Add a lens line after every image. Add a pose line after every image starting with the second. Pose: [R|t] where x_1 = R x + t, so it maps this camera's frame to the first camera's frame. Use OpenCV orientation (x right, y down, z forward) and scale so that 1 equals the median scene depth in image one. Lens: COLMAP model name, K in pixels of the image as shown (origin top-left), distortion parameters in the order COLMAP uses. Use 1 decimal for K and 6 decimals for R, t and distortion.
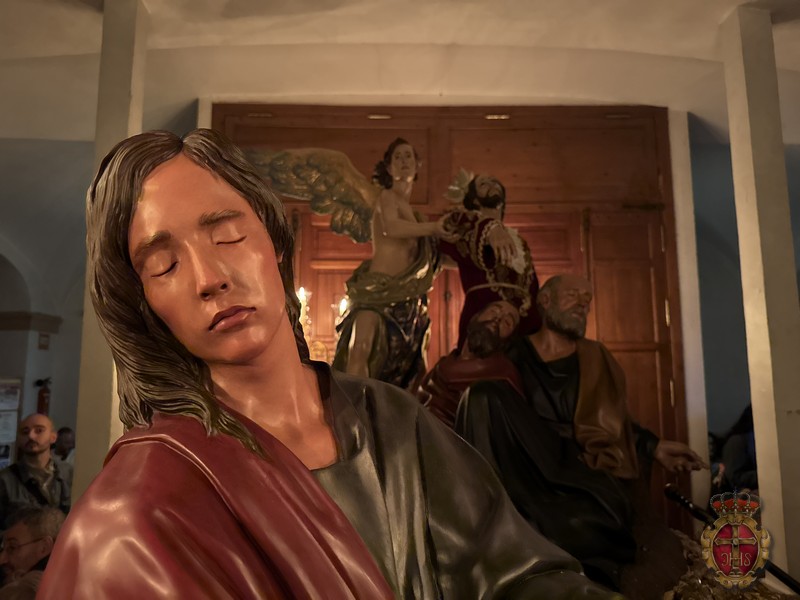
lens RADIAL K [[567.8, 0, 400.0], [0, 567.8, 300.0], [0, 0, 1]] dist [0.135192, -0.137842]
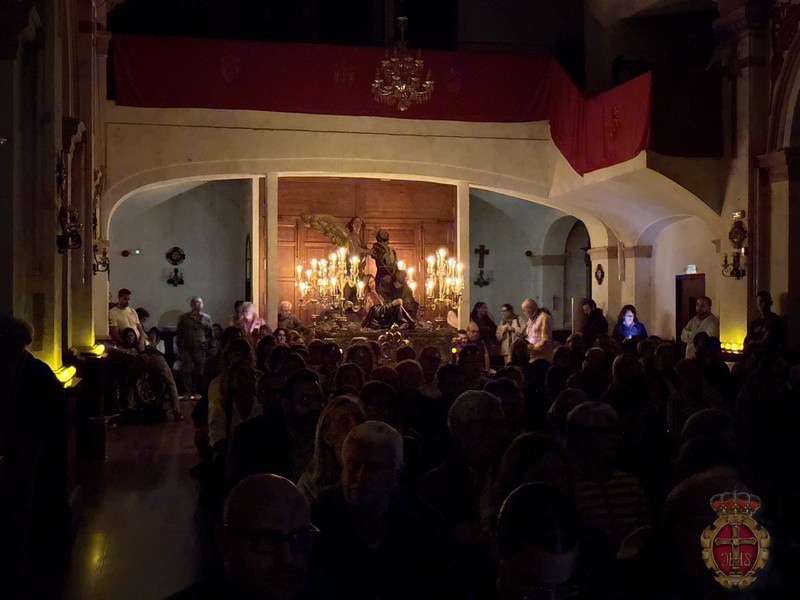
lens RADIAL K [[1136.0, 0, 400.0], [0, 1136.0, 300.0], [0, 0, 1]] dist [0.145173, -0.100150]
pose [[0.979010, 0.008338, 0.203642, -0.998405], [-0.034138, 0.991756, 0.123513, -0.588013], [-0.200934, -0.127873, 0.971223, -4.990074]]
